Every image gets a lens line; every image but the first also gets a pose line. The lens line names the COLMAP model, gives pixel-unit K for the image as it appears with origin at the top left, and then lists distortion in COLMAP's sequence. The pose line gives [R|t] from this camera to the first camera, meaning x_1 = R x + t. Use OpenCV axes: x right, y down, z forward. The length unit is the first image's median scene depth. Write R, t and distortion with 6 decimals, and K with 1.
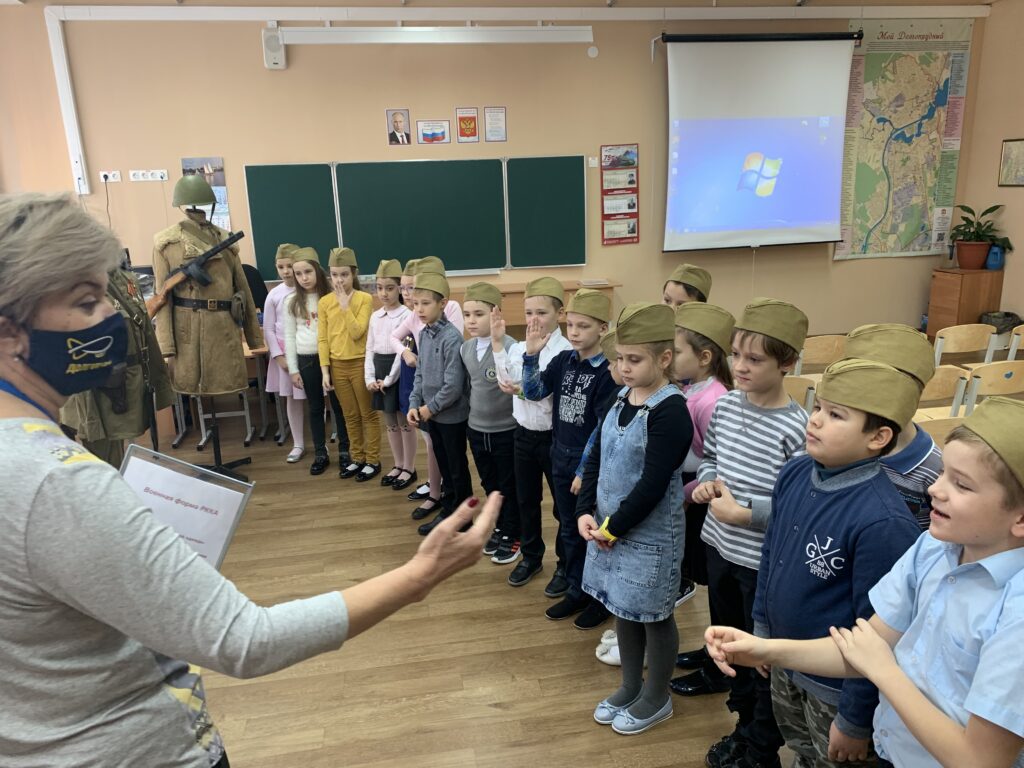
lens RADIAL K [[767.8, 0, 512.0], [0, 767.8, 384.0], [0, 0, 1]] dist [0.057417, -0.051782]
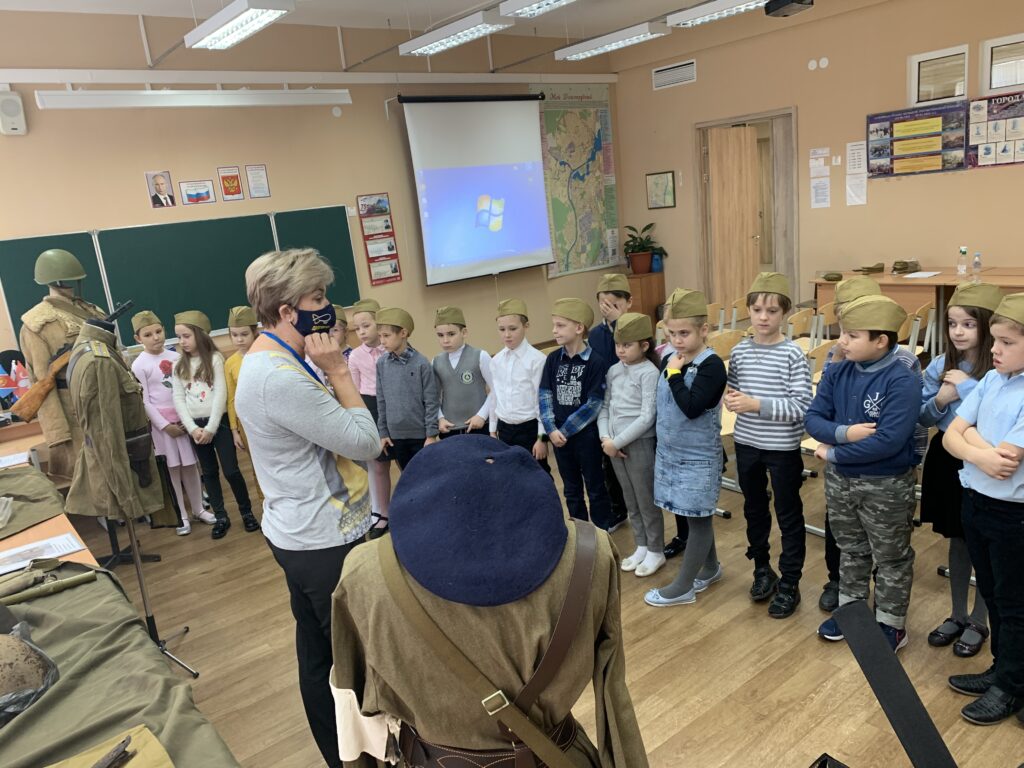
lens RADIAL K [[776.2, 0, 512.0], [0, 776.2, 384.0], [0, 0, 1]] dist [0.074275, -0.087589]
pose [[0.881582, -0.168714, 0.440851, -0.214515], [0.193216, 0.981096, -0.010912, 0.003938], [-0.430676, 0.094799, 0.897514, -0.051026]]
